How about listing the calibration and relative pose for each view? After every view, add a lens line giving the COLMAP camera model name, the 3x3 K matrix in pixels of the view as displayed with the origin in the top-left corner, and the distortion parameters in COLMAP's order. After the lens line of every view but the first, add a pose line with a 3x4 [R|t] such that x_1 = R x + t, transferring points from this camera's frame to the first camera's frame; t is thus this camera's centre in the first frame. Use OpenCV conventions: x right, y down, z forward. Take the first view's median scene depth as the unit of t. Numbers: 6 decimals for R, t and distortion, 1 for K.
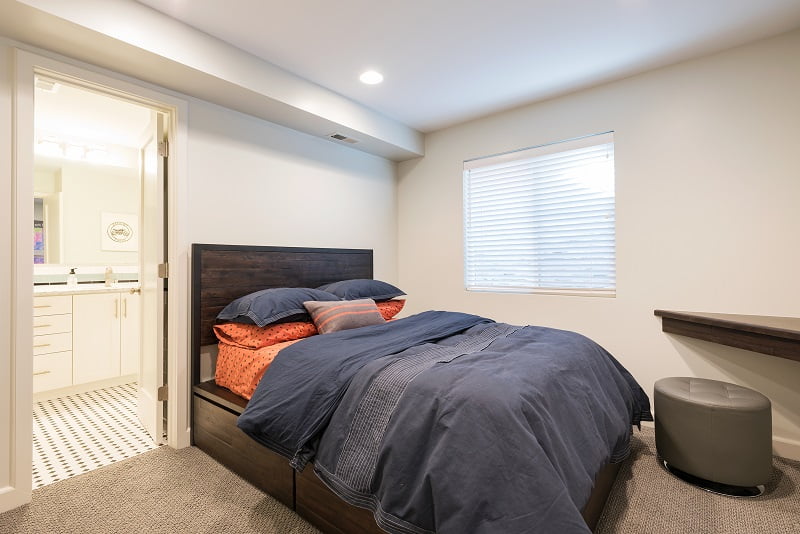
lens RADIAL K [[416.2, 0, 397.8], [0, 416.2, 266.9], [0, 0, 1]] dist [0.003249, -0.001545]
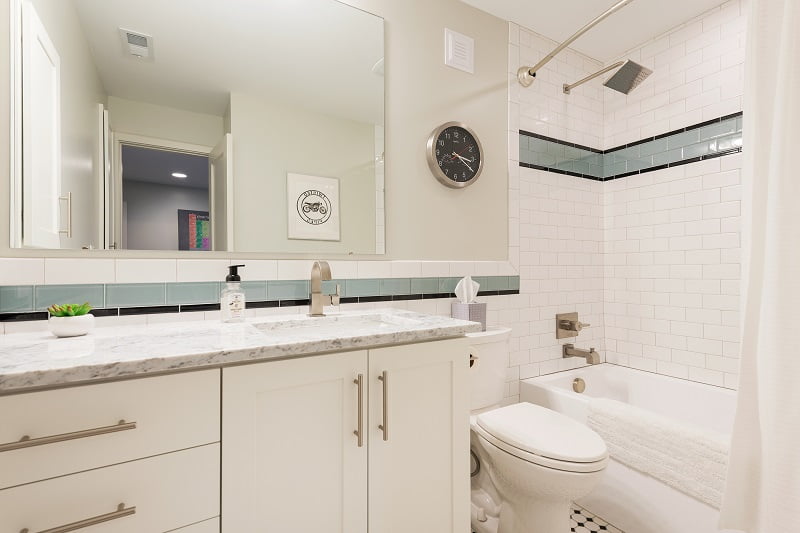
lens RADIAL K [[374.4, 0, 400.0], [0, 374.4, 269.0], [0, 0, 1]] dist [-0.001609, -0.000073]
pose [[0.955363, 0.001614, -0.295431, -0.524481], [-0.001654, 0.999999, 0.000113, 0.006704], [0.295430, 0.000381, 0.955364, 0.701837]]
